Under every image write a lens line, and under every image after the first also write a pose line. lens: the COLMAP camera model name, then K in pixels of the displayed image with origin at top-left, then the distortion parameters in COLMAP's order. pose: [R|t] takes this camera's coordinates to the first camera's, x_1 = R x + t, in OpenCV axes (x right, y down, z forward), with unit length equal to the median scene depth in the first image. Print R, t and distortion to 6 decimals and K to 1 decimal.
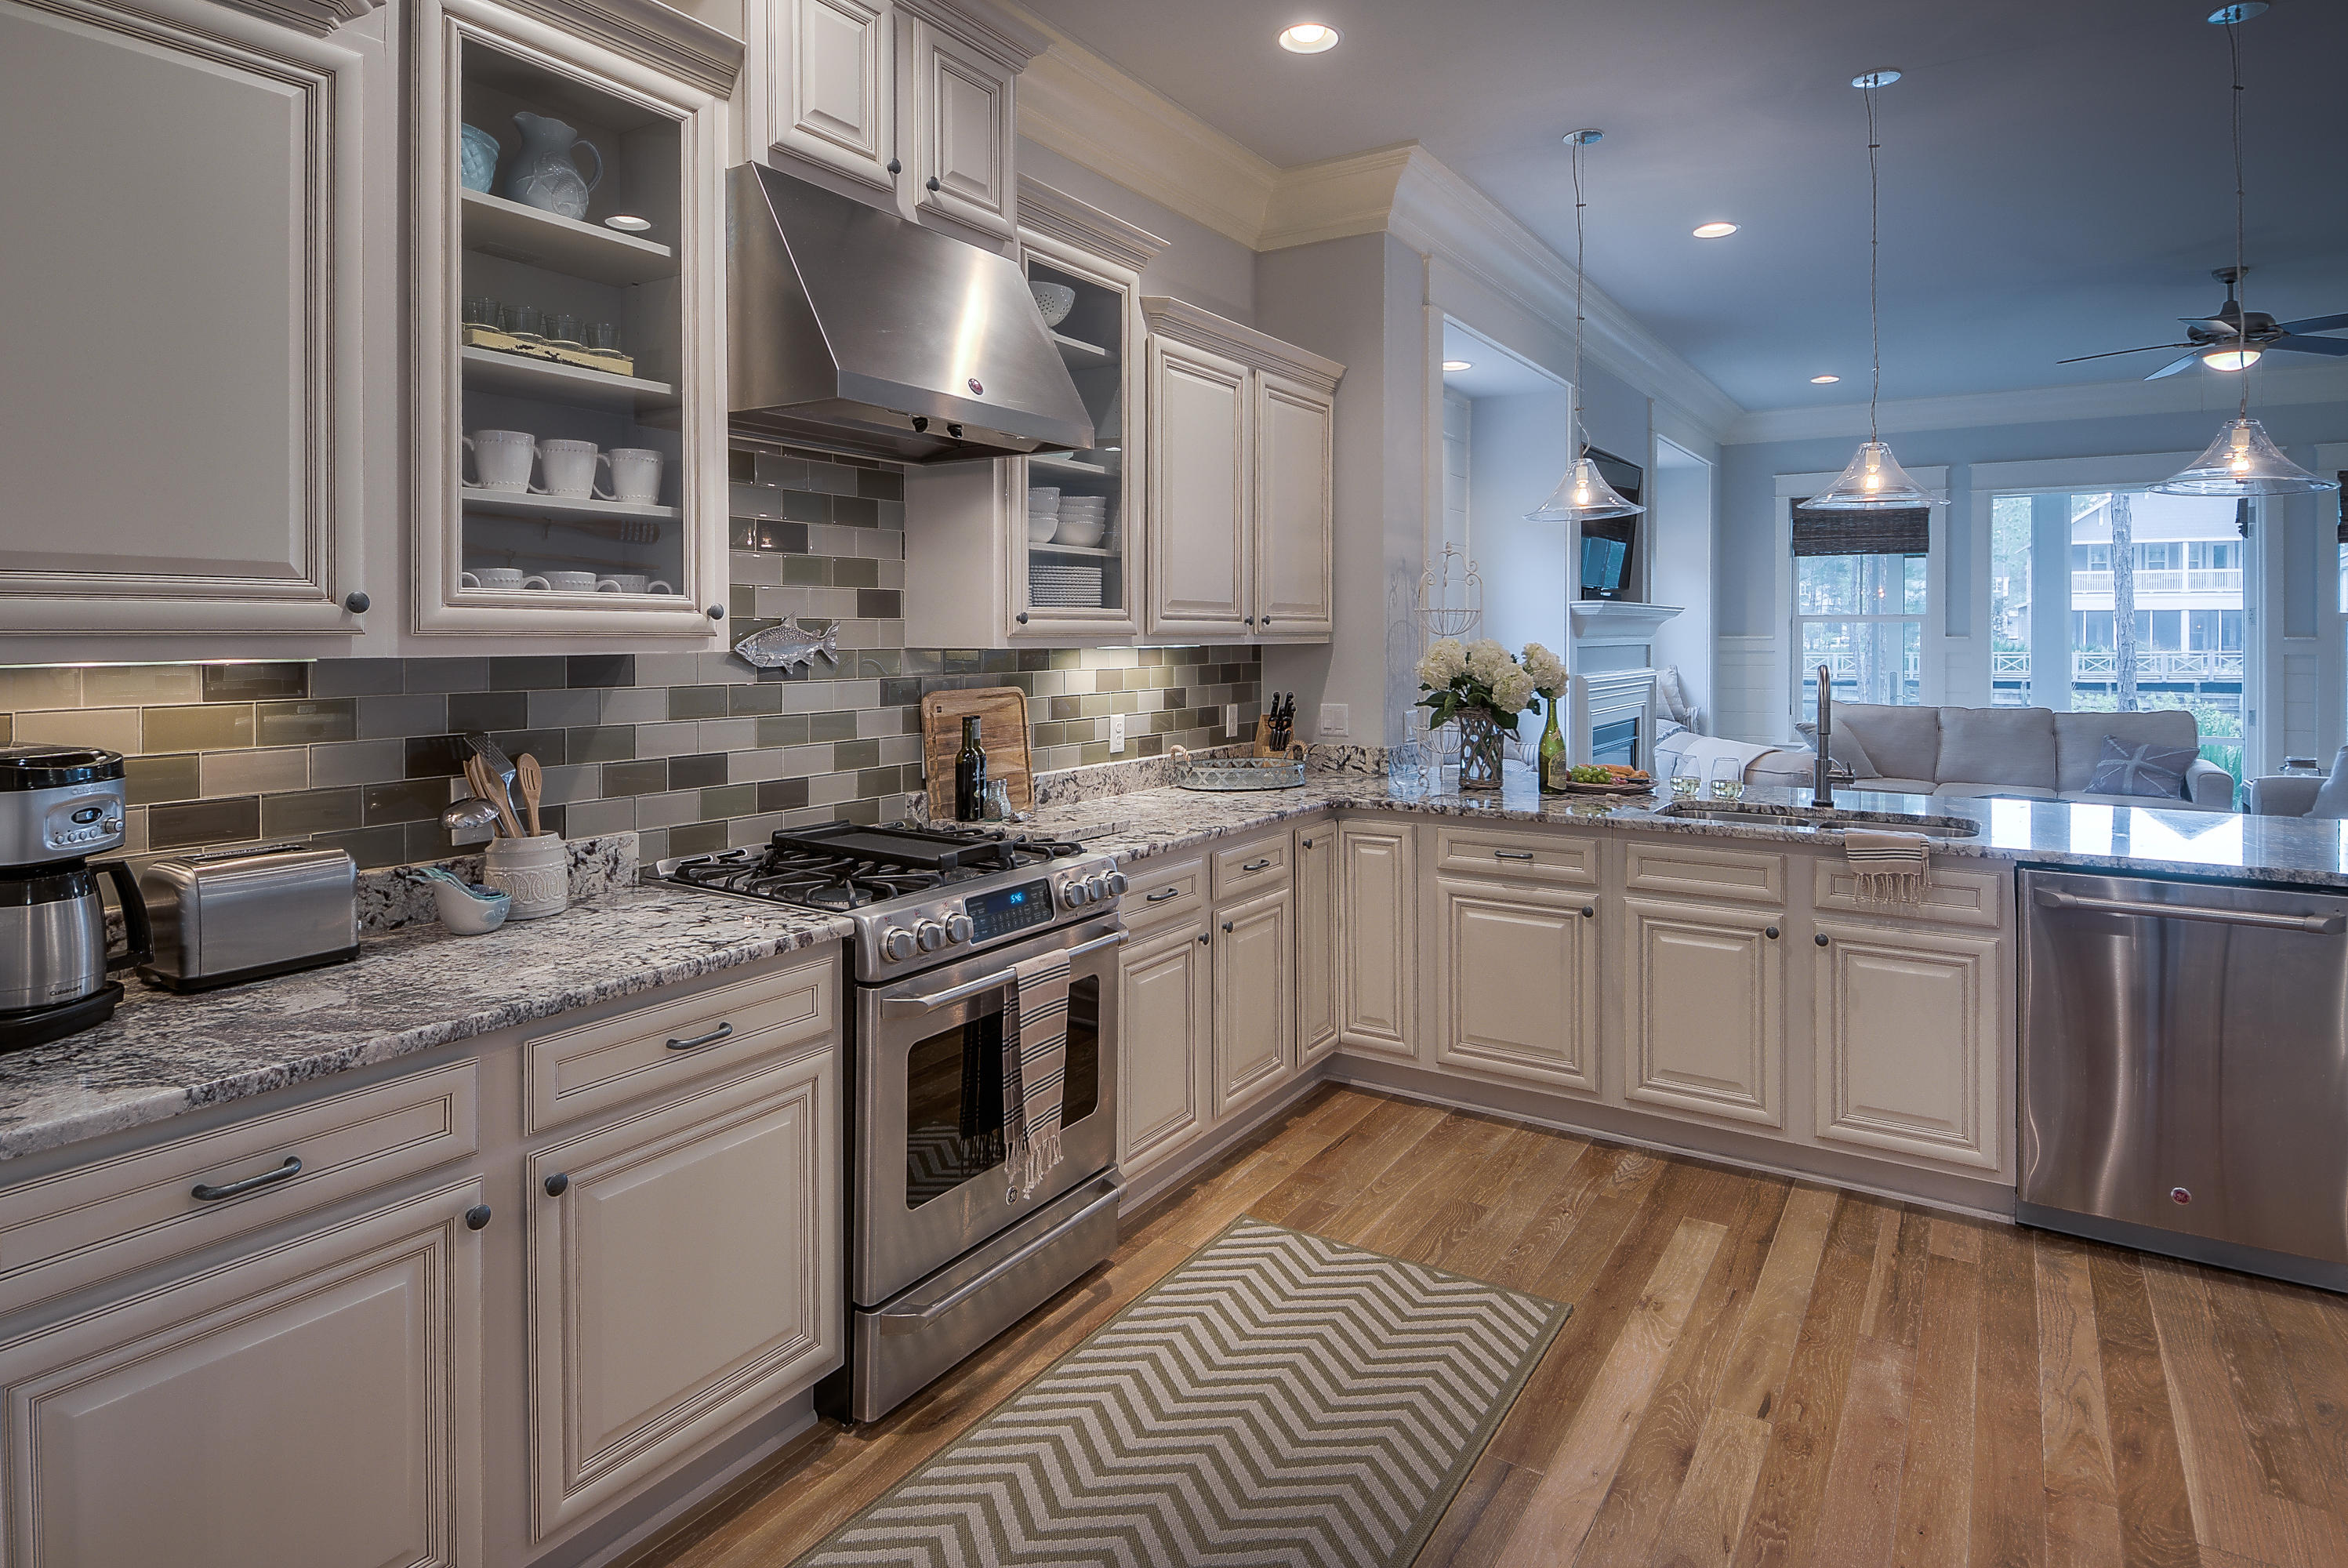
lens RADIAL K [[1309.2, 0, 1164.4], [0, 1309.2, 666.0], [0, 0, 1]] dist [0.004396, 0.000076]
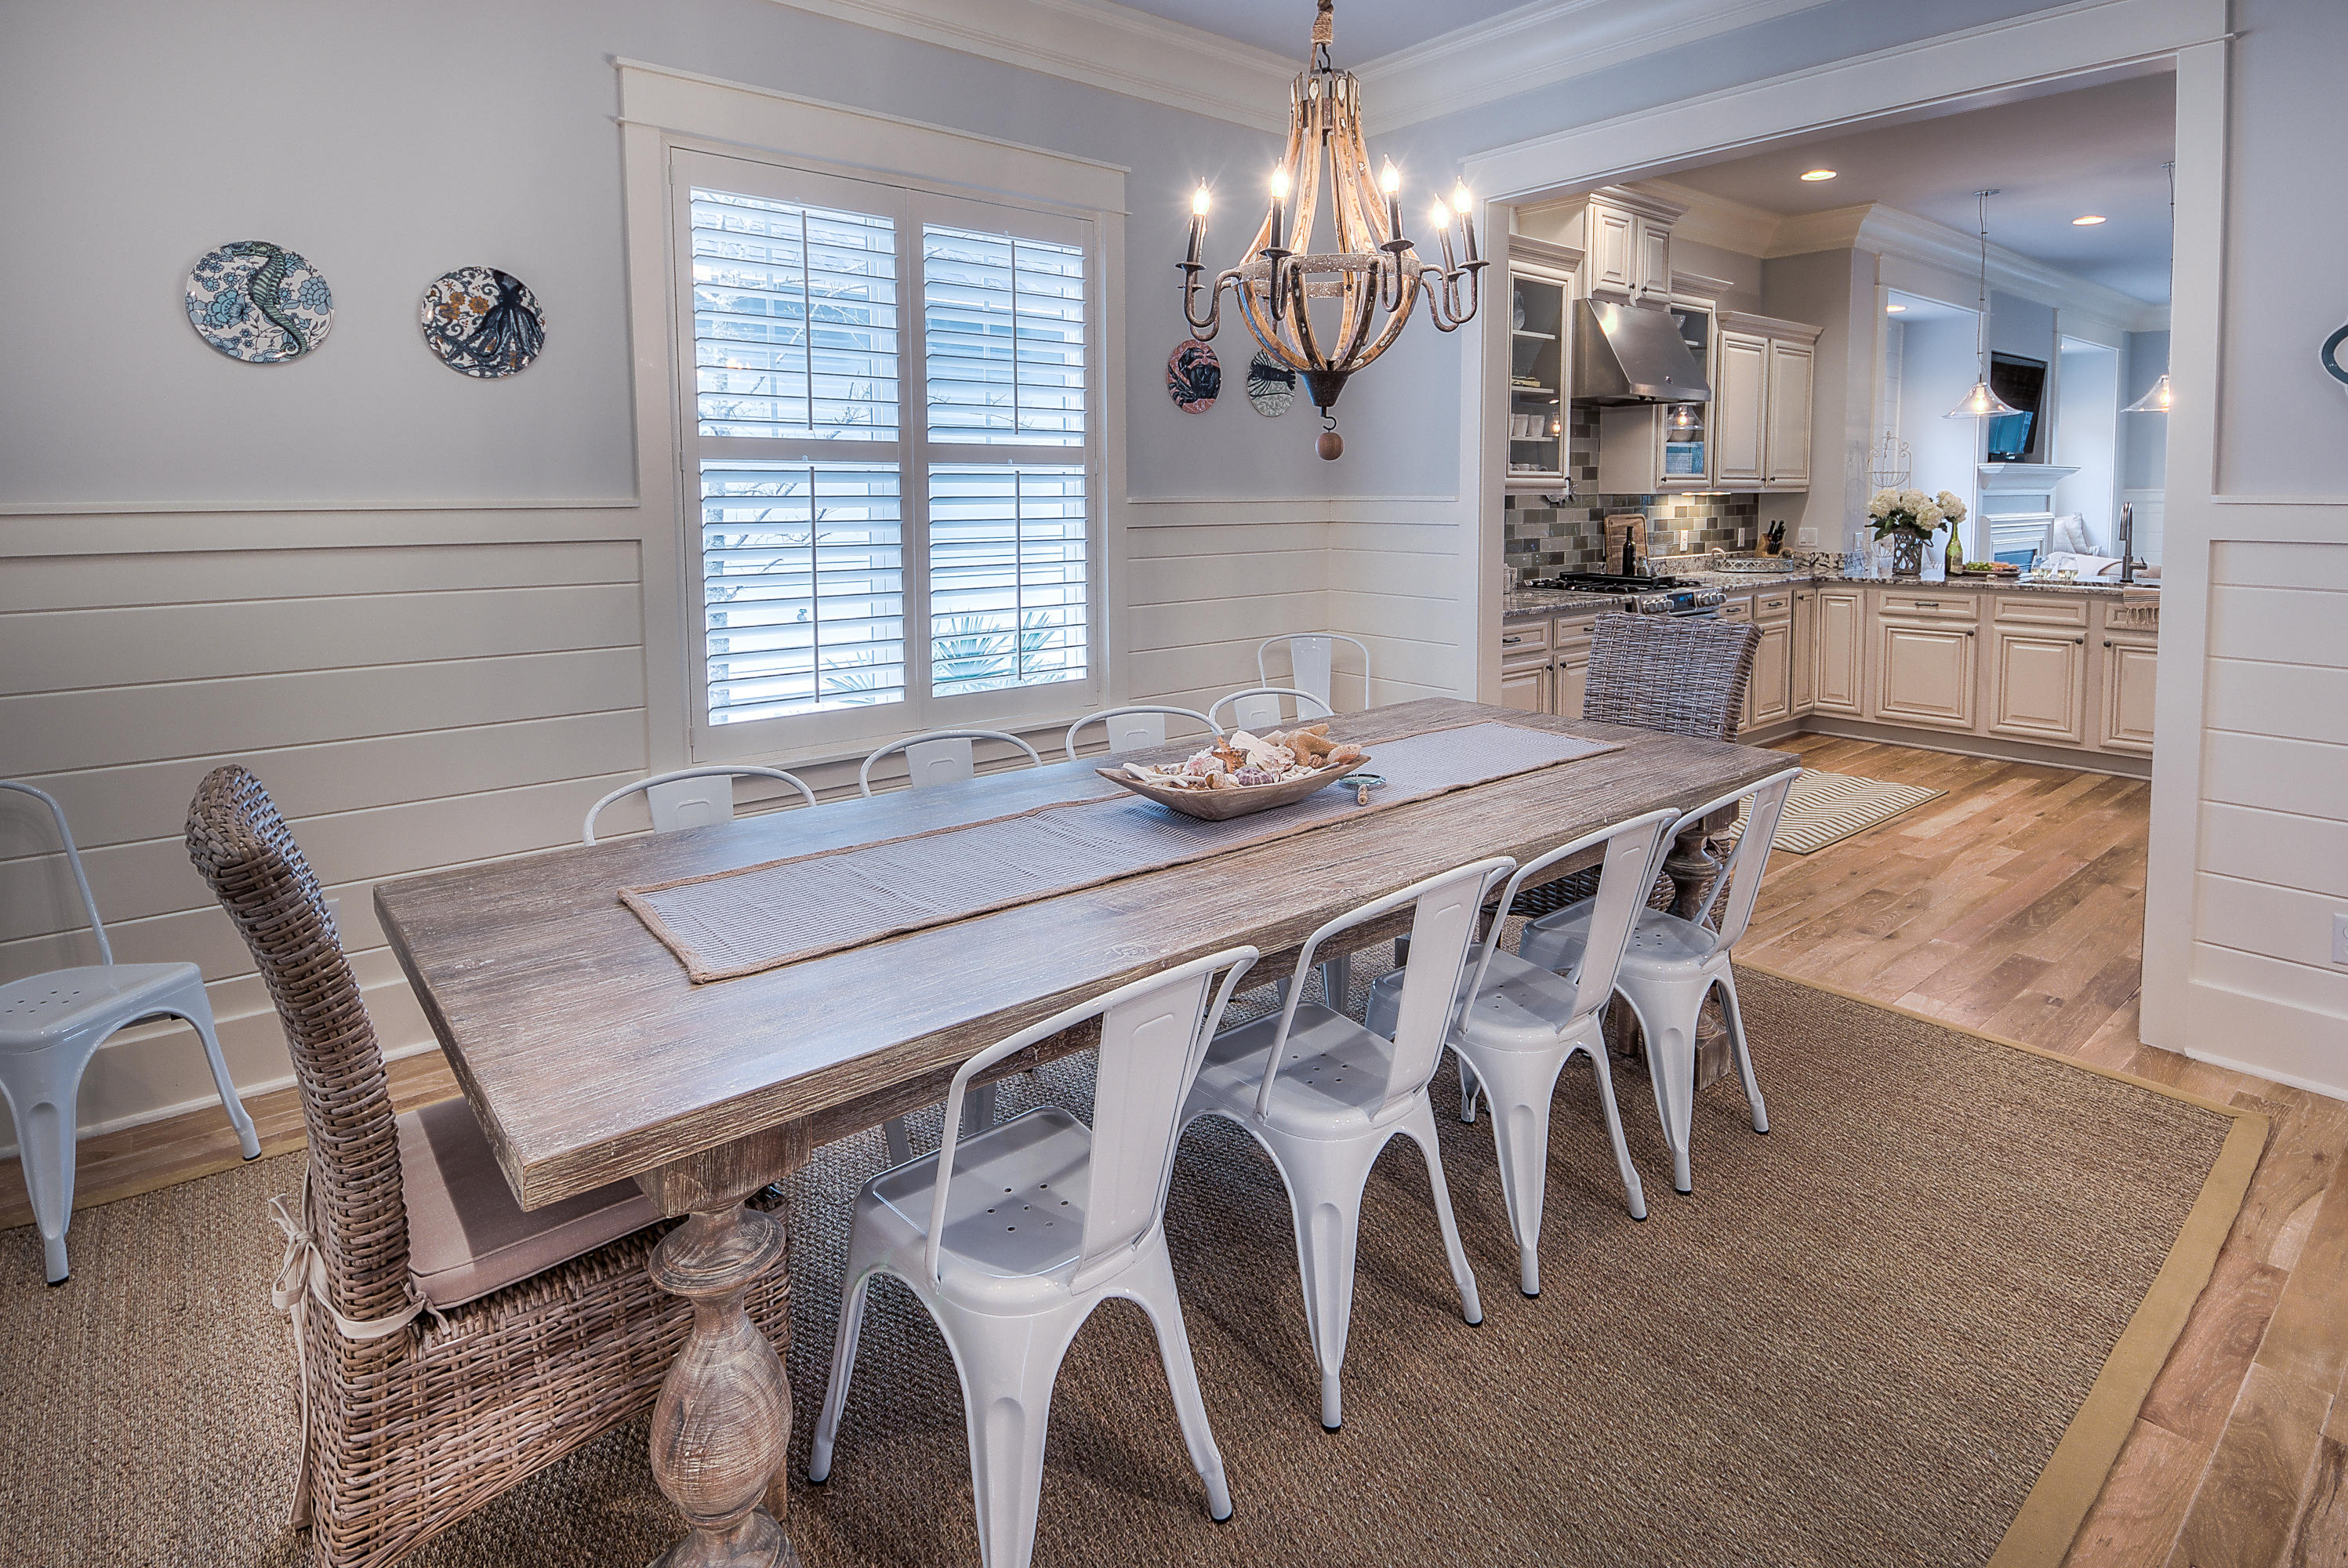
lens RADIAL K [[1182.3, 0, 1164.9], [0, 1182.3, 588.7], [0, 0, 1]] dist [0.046152, -0.058379]
pose [[0.951728, 0.017978, -0.306415, -0.242177], [-0.001334, 0.998516, 0.054442, 0.031525], [0.306939, -0.051405, 0.950340, -0.934265]]
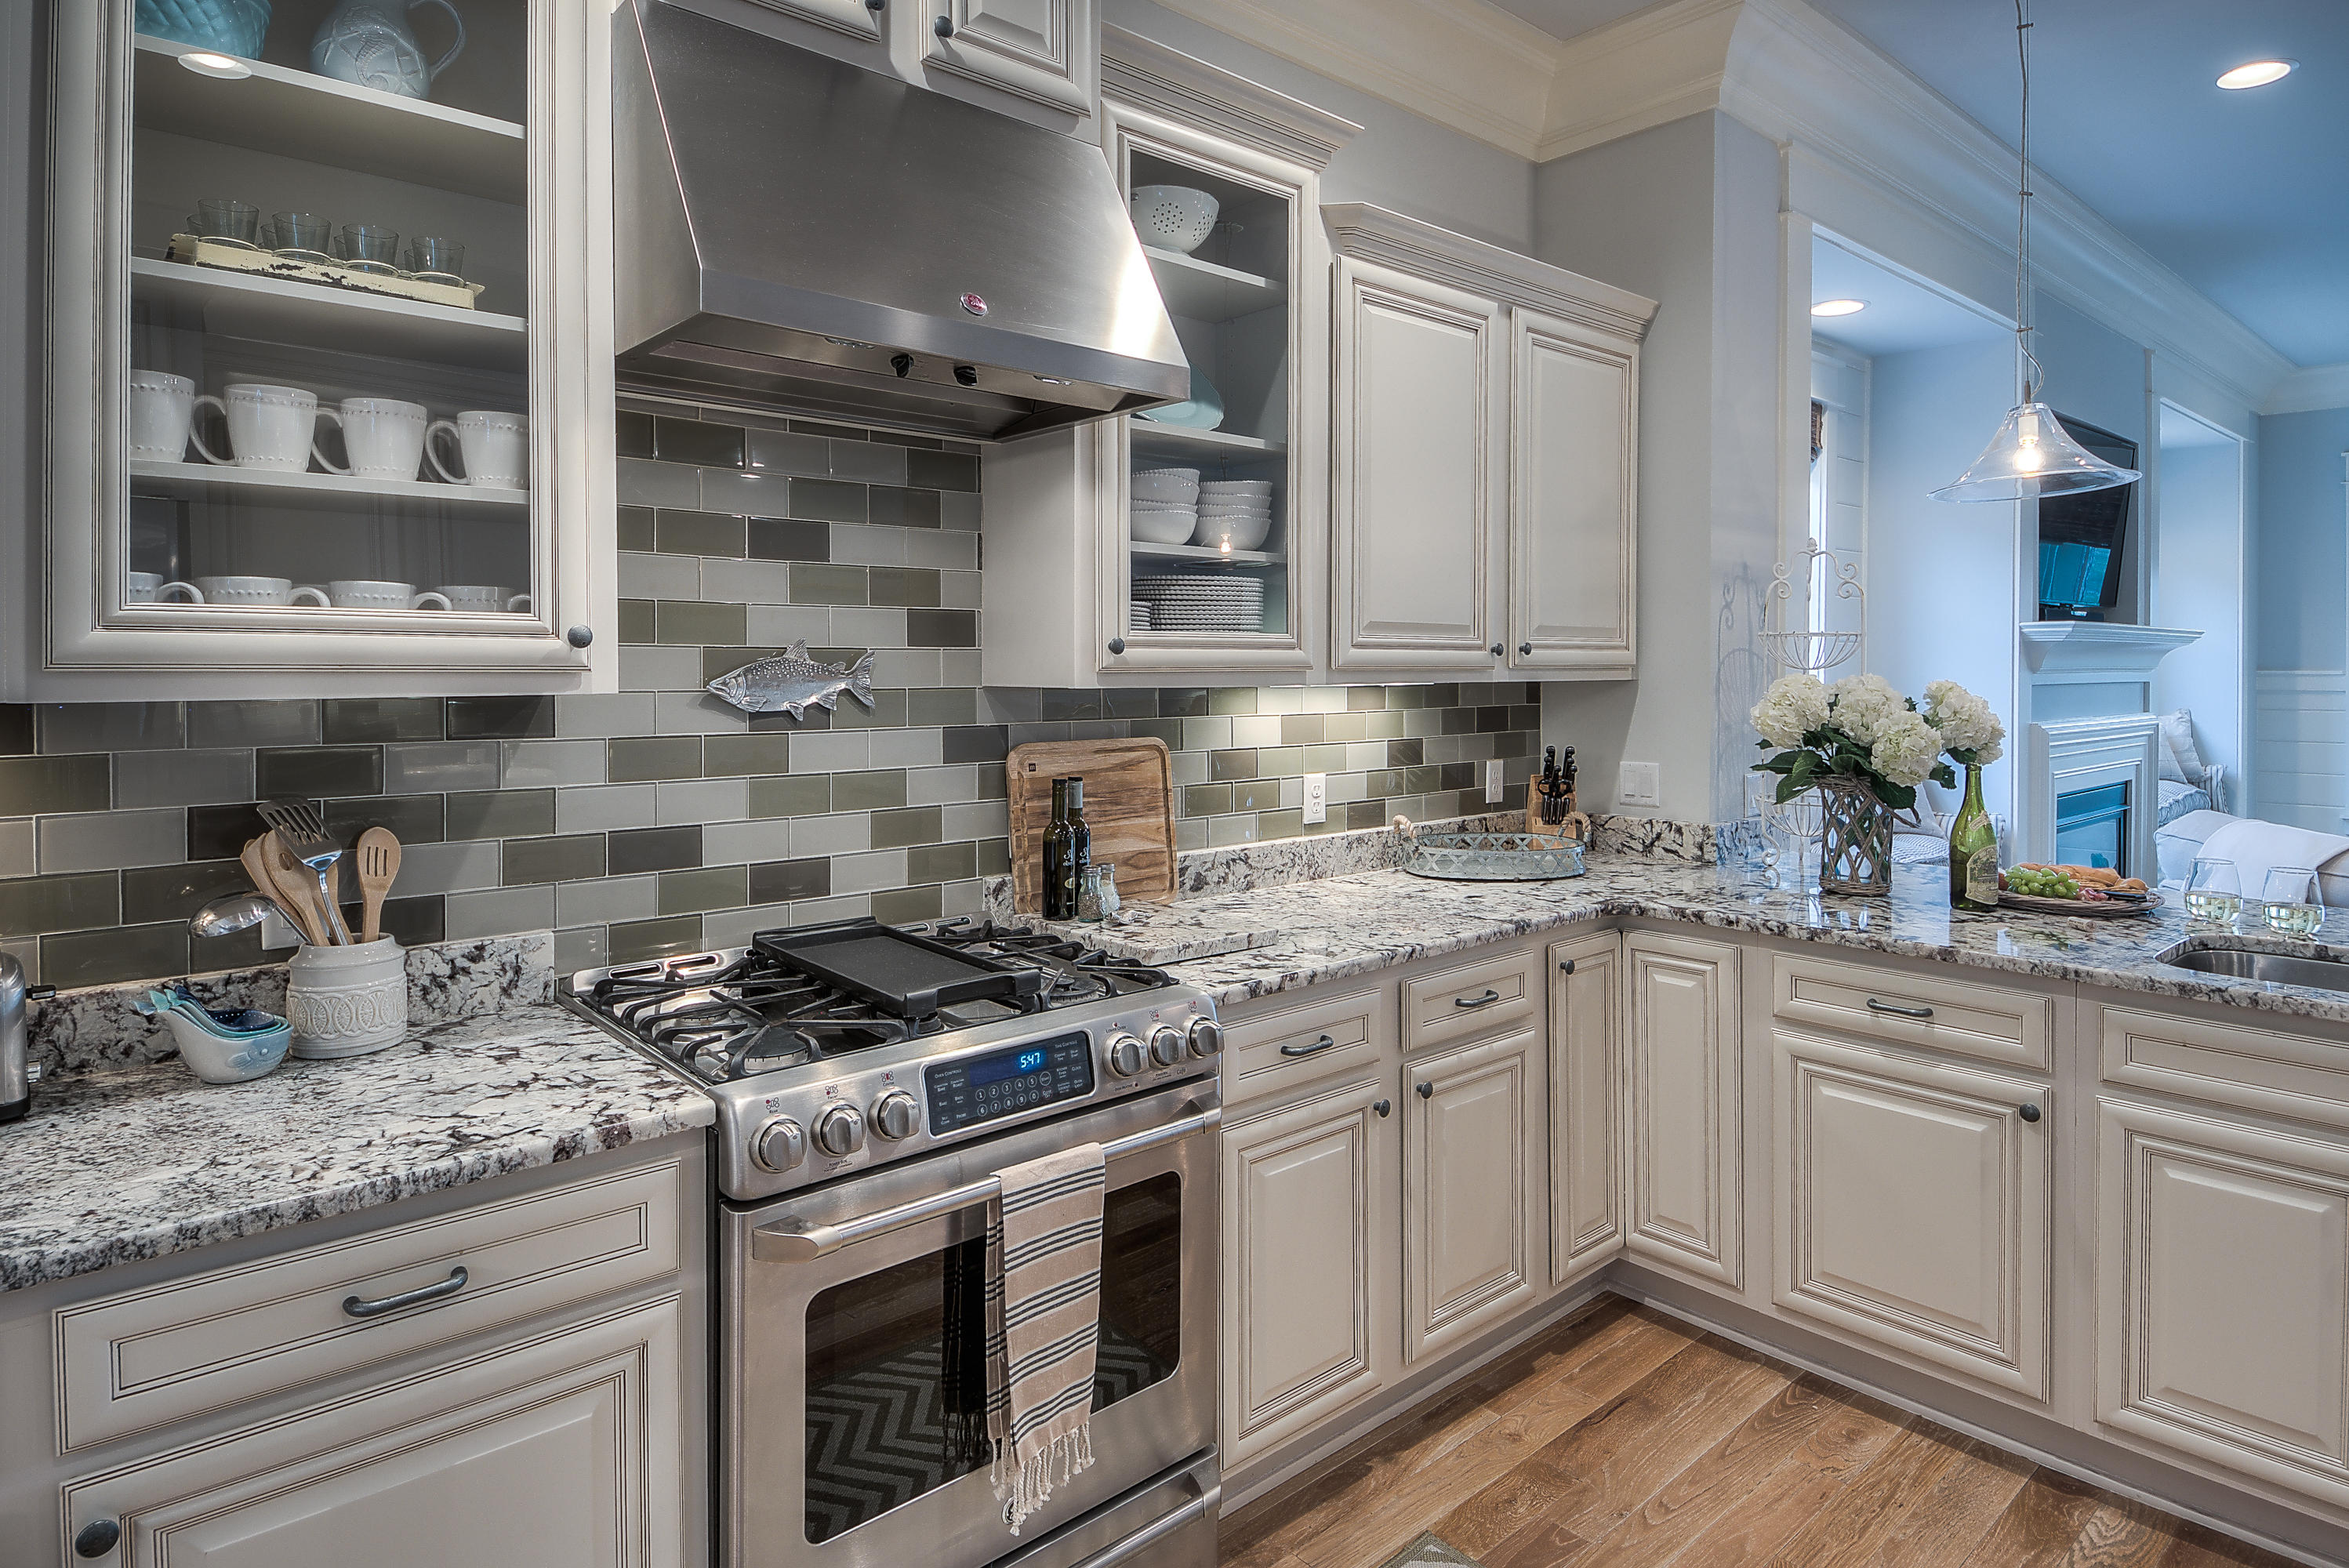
lens RADIAL K [[1314.8, 0, 1128.4], [0, 1314.8, 694.9], [0, 0, 1]] dist [0.028400, -0.026238]
pose [[0.955036, 0.005749, -0.296435, 0.096360], [-0.006807, 0.999974, -0.002539, -0.006634], [0.296412, 0.004443, 0.955050, 0.261653]]
